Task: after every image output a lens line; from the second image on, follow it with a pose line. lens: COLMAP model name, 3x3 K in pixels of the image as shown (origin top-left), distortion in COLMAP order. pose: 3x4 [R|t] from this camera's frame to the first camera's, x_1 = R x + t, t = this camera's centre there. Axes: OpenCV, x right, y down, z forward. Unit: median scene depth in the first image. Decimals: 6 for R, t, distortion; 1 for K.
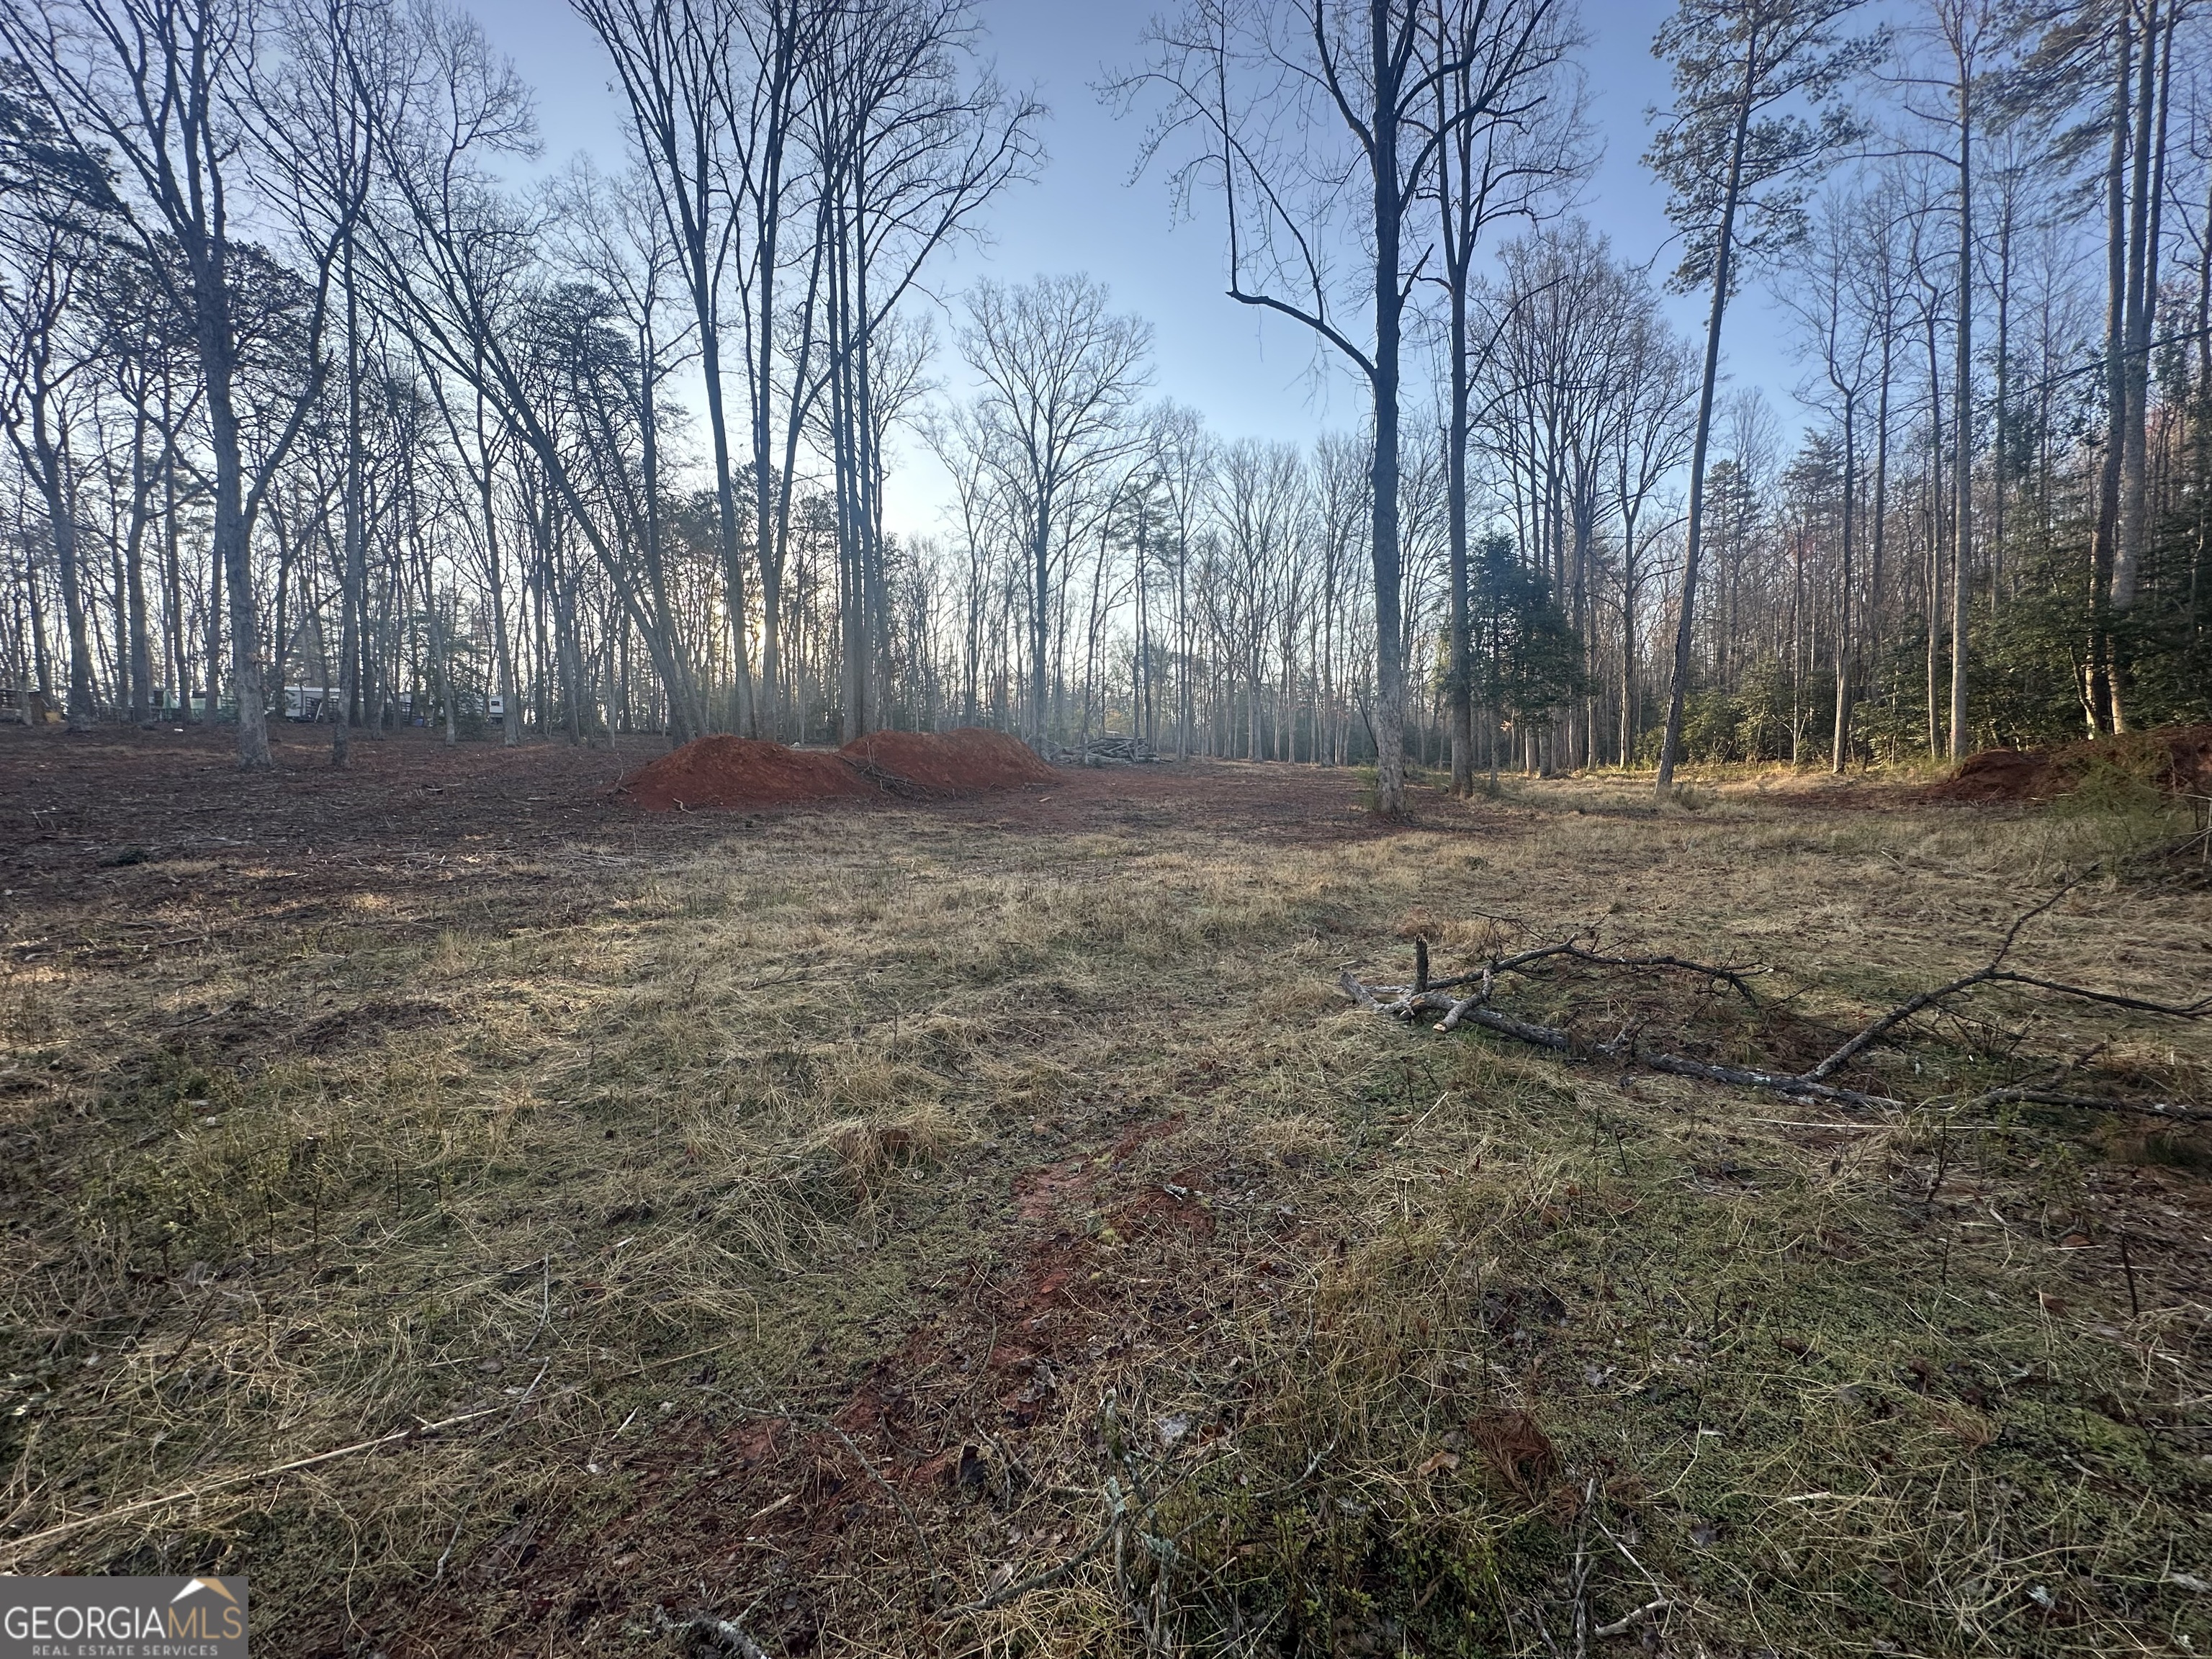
lens RADIAL K [[879.9, 0, 1104.4], [0, 879.9, 830.7], [0, 0, 1]] dist [-0.002928, 0.000788]
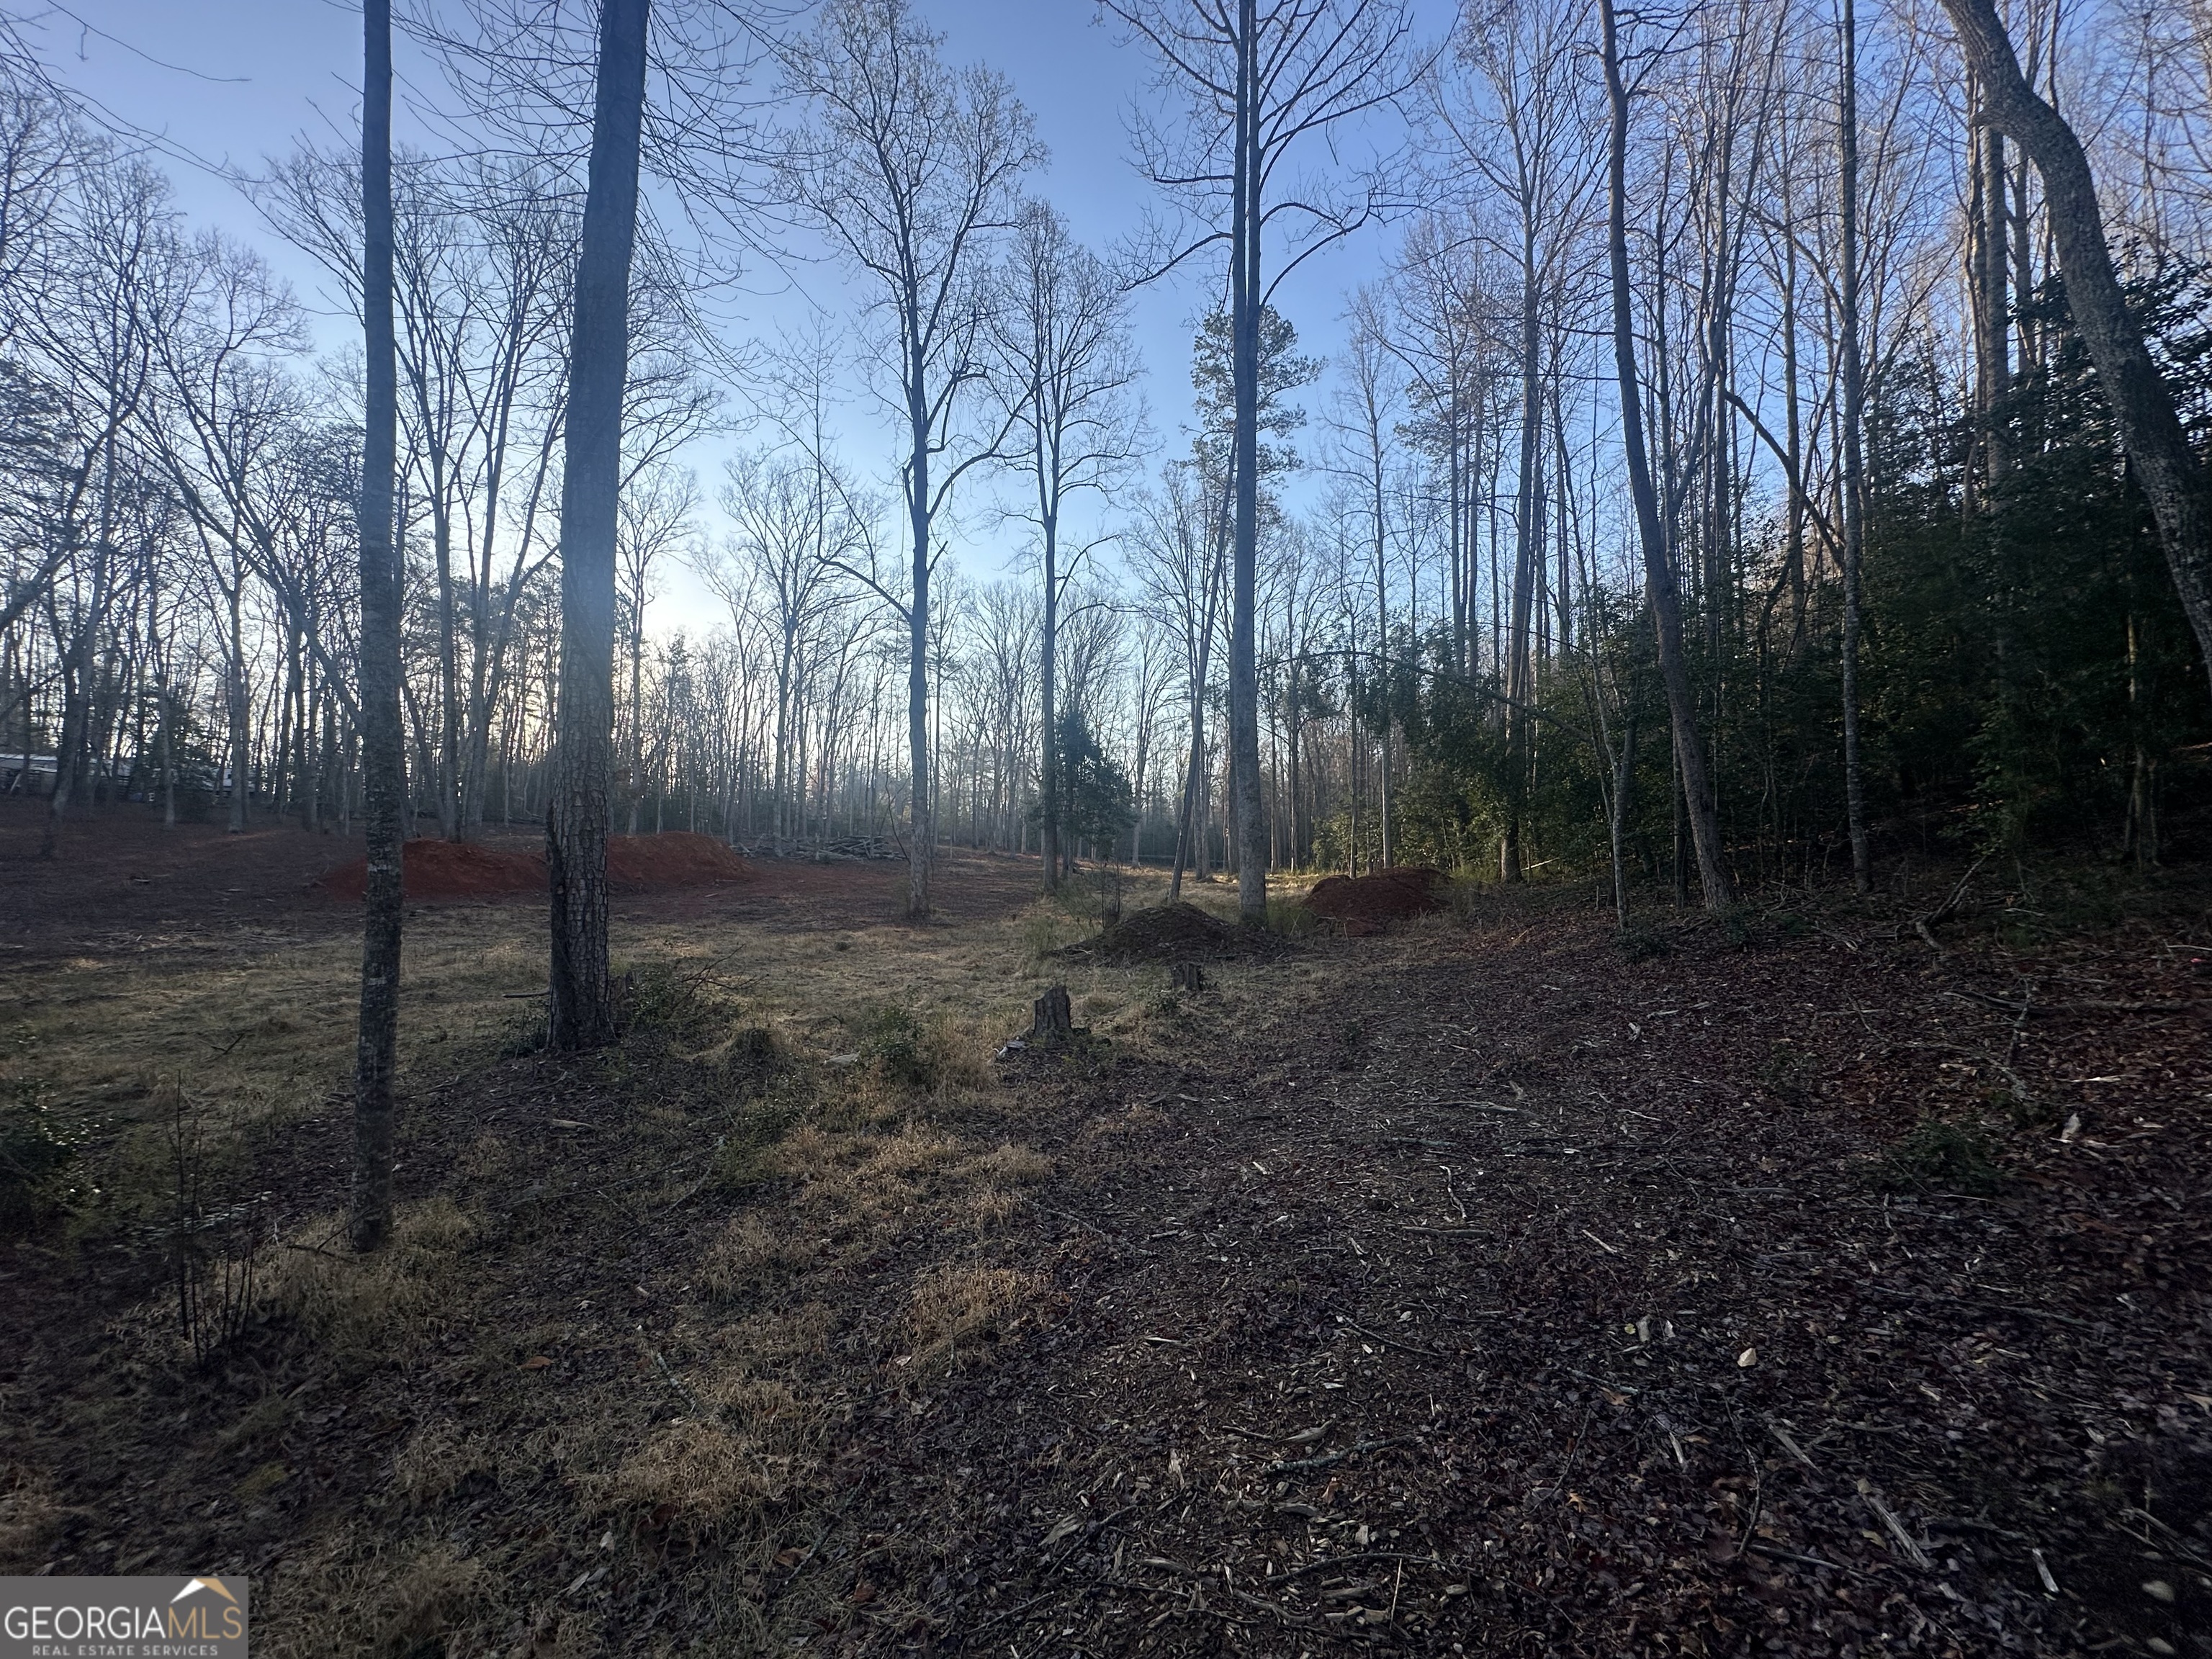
lens RADIAL K [[879.9, 0, 1104.6], [0, 879.9, 833.0], [0, 0, 1]] dist [-0.002928, 0.000788]
pose [[0.984414, 0.031428, 0.173033, 0.316004], [-0.014869, 0.995253, -0.096179, -0.013344], [-0.175234, 0.092107, 0.980209, -0.405426]]
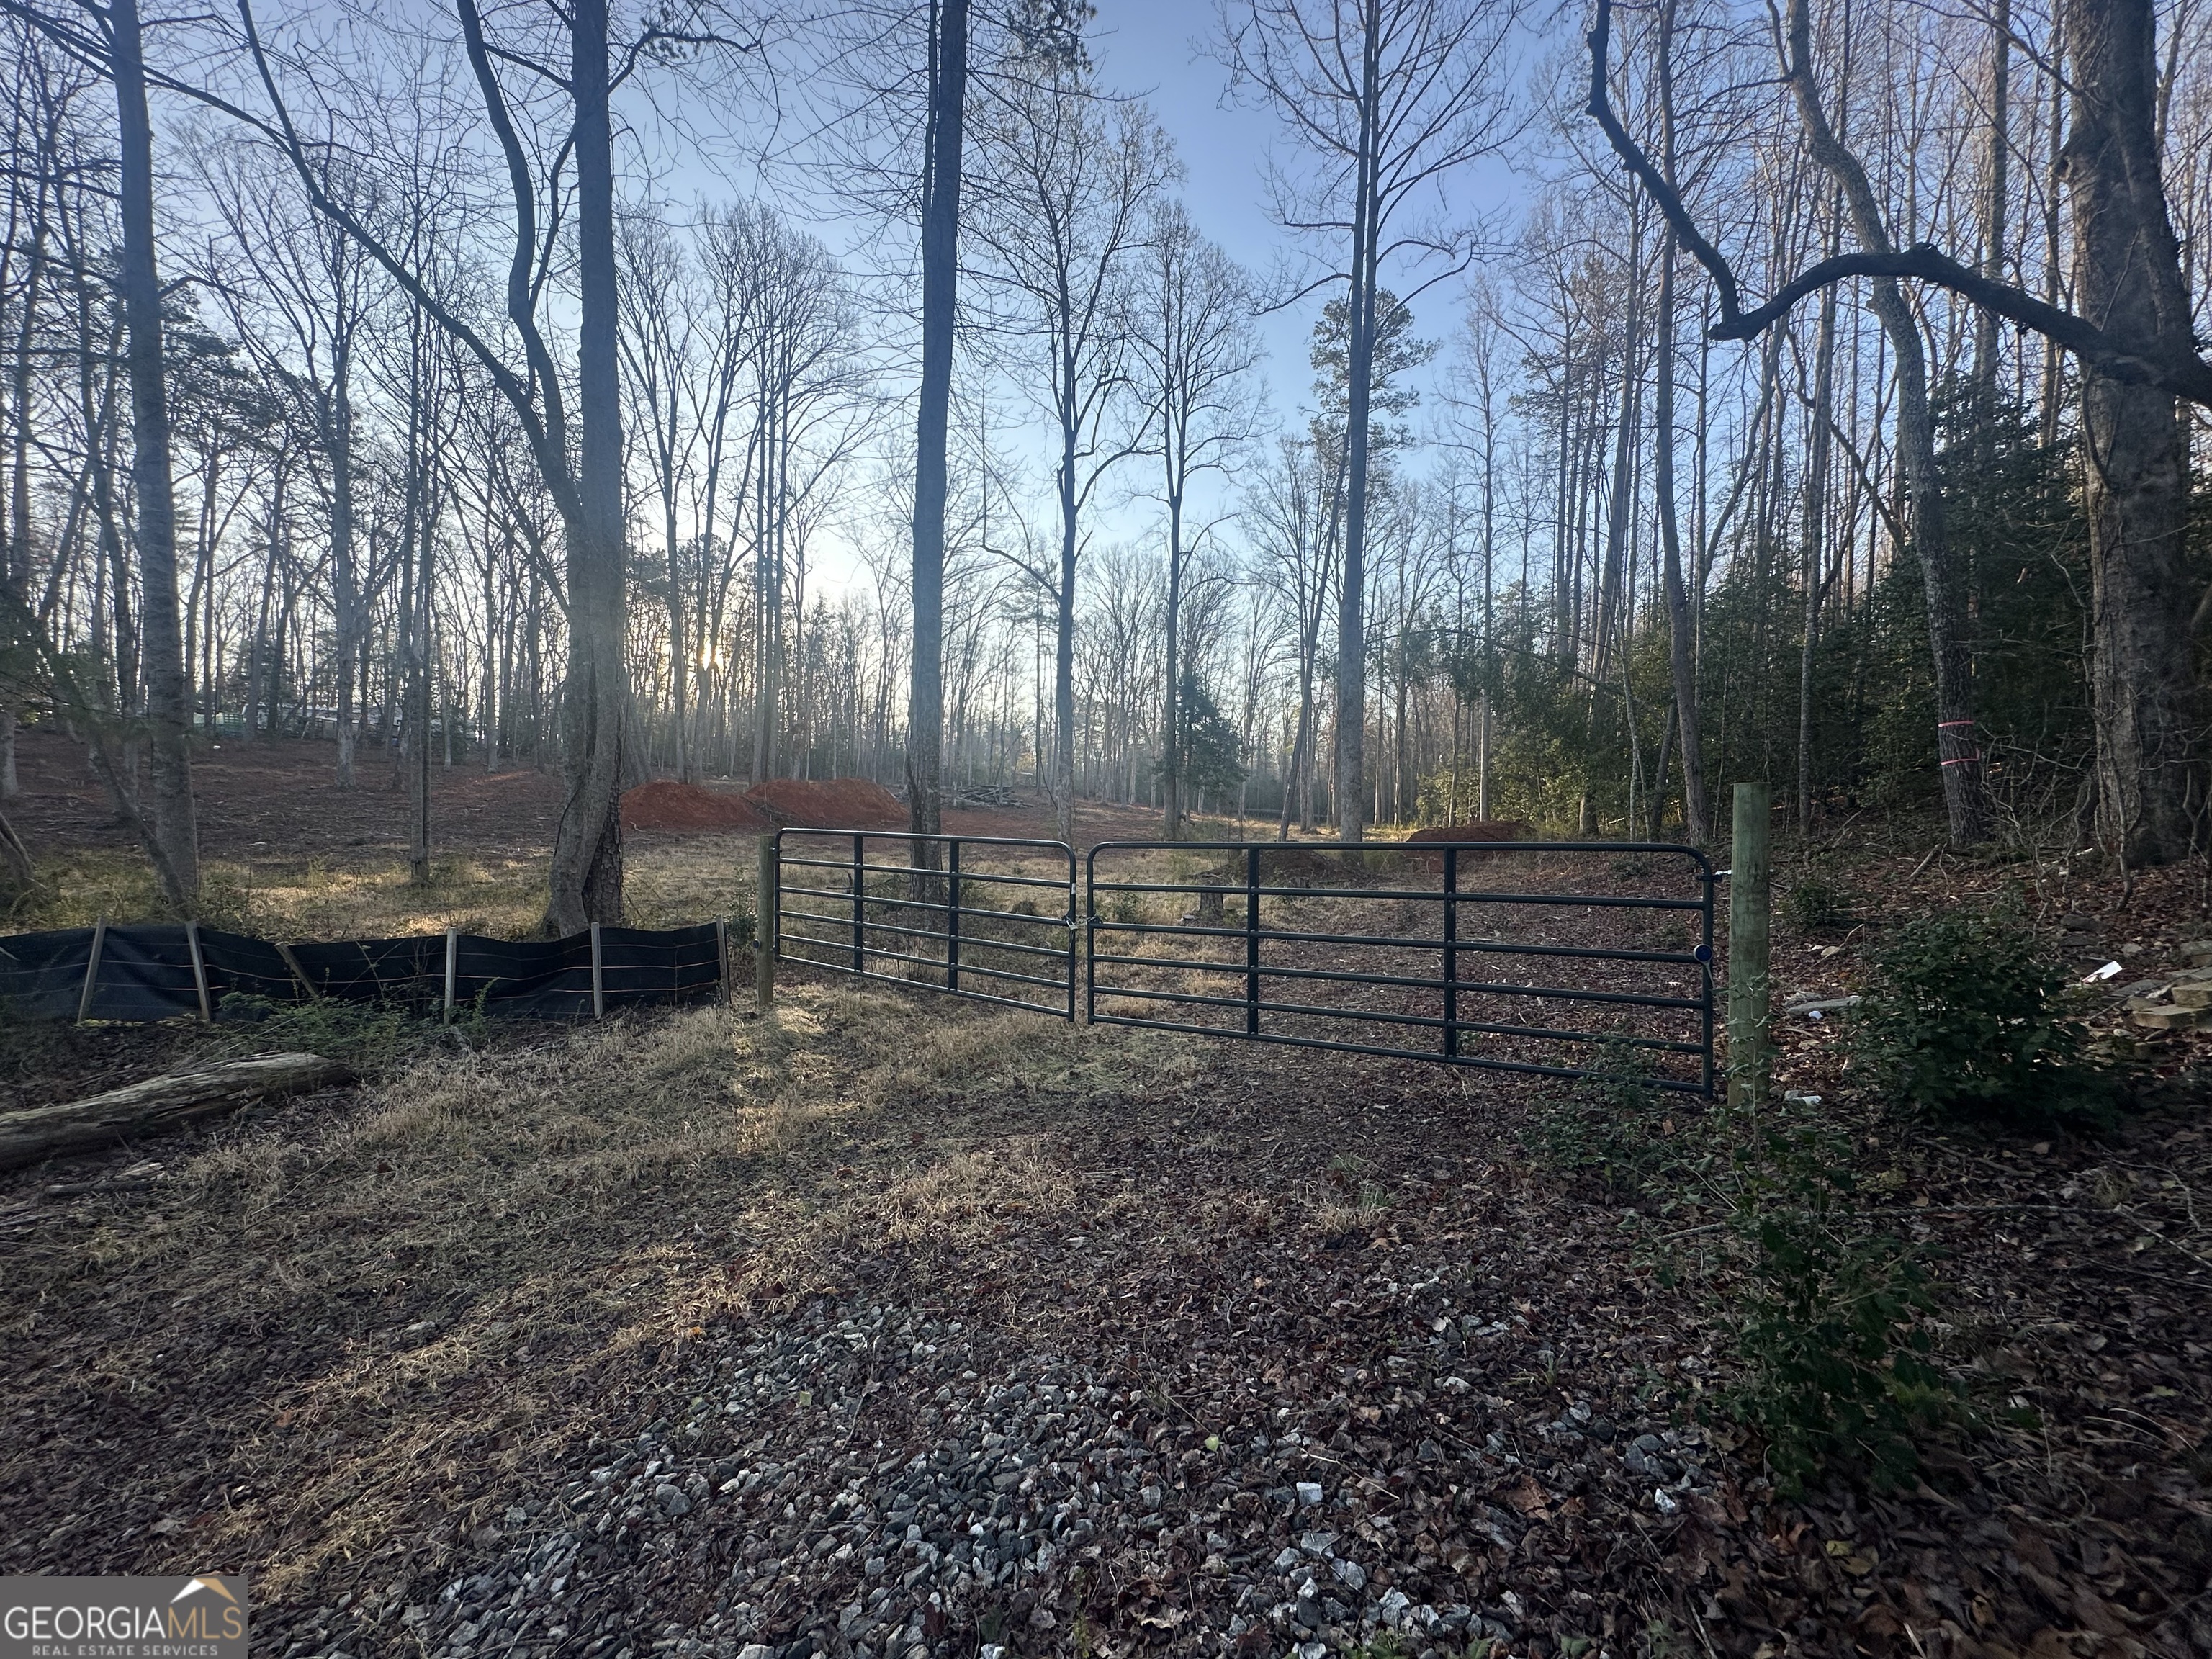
lens RADIAL K [[879.9, 0, 1105.0], [0, 879.9, 833.1], [0, 0, 1]] dist [-0.002928, 0.000788]
pose [[0.997054, 0.044566, 0.062430, 0.252578], [-0.042129, 0.998318, -0.039829, 0.010738], [-0.064100, 0.037082, 0.997254, -0.602938]]
